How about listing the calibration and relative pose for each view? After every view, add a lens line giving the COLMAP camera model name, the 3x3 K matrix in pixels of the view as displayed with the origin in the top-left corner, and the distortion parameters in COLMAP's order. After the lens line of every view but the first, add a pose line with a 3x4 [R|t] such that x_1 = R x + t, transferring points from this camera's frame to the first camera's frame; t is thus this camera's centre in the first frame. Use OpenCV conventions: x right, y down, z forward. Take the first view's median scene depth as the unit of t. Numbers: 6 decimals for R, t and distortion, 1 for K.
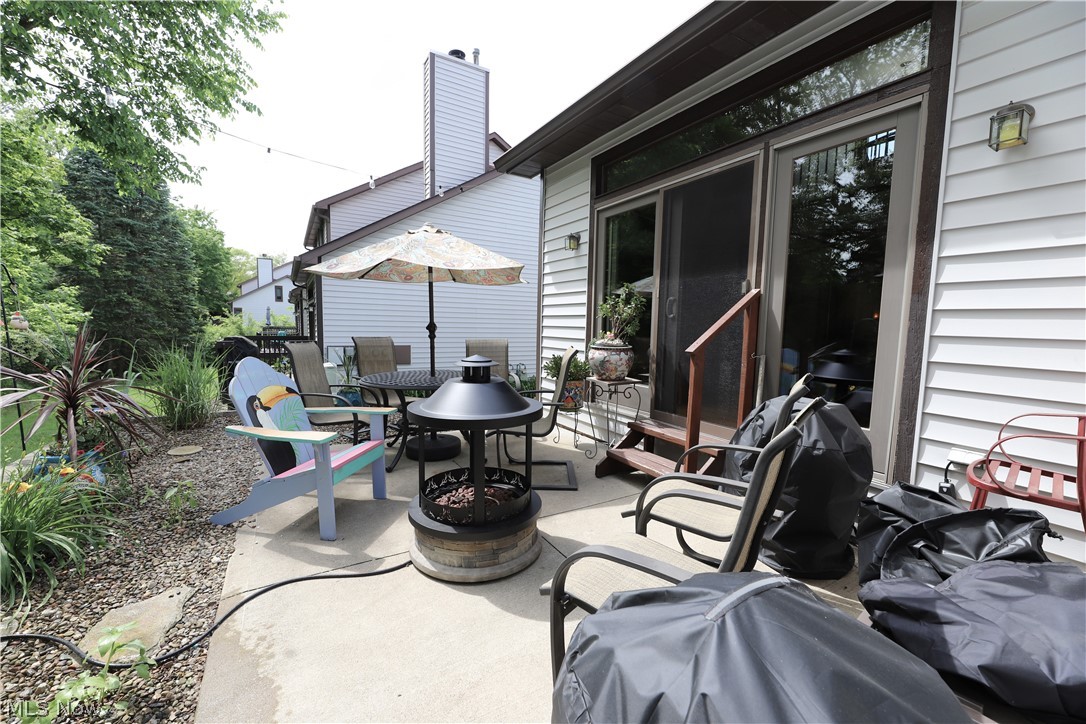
lens RADIAL K [[431.1, 0, 539.4], [0, 431.1, 366.8], [0, 0, 1]] dist [-0.001145, -0.002019]
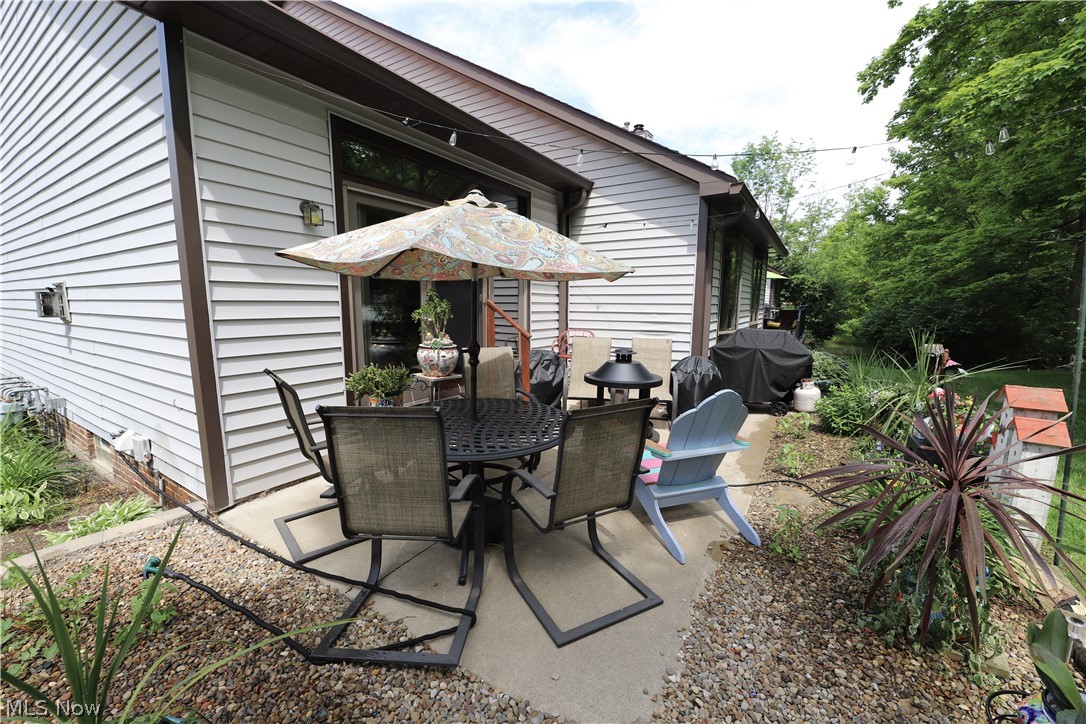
lens RADIAL K [[431.1, 0, 541.4], [0, 431.1, 360.8], [0, 0, 1]] dist [-0.001145, -0.002019]
pose [[-0.446292, -0.142276, 0.883505, -0.771684], [0.072781, 0.978239, 0.194297, -0.170799], [-0.891923, 0.151016, -0.426225, 1.038463]]
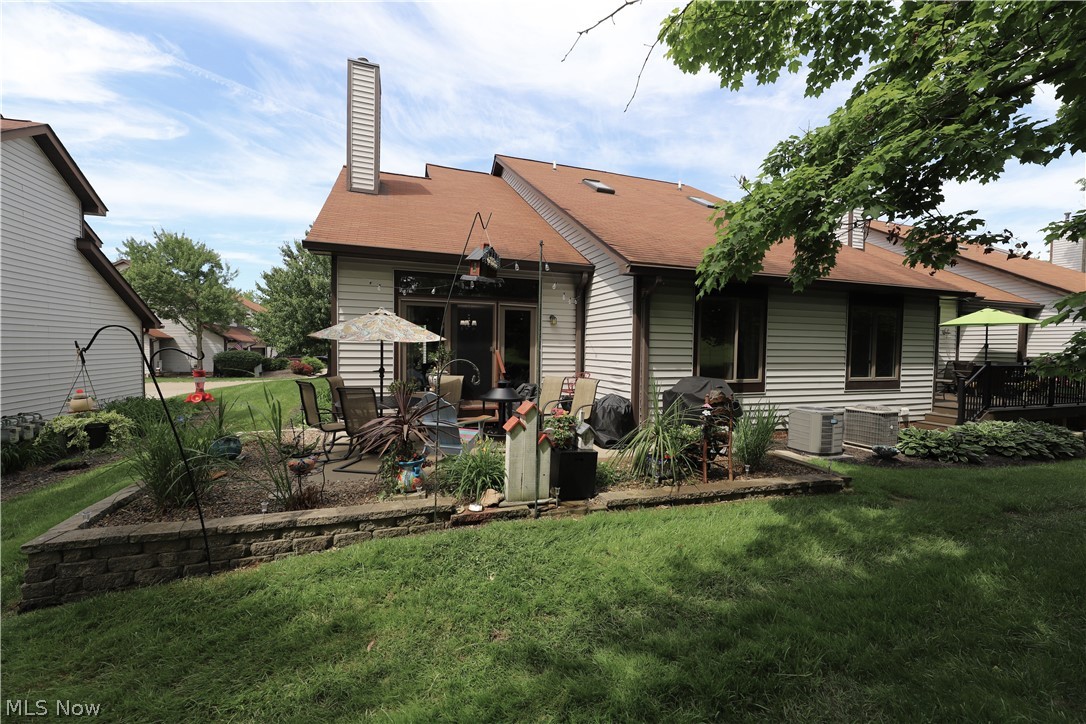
lens RADIAL K [[431.1, 0, 542.3], [0, 431.1, 362.1], [0, 0, 1]] dist [-0.001145, -0.002019]
pose [[0.203998, -0.047837, 0.977802, -1.471647], [0.087678, 0.995684, 0.030420, -0.105629], [-0.975037, 0.079526, 0.207312, 0.073115]]
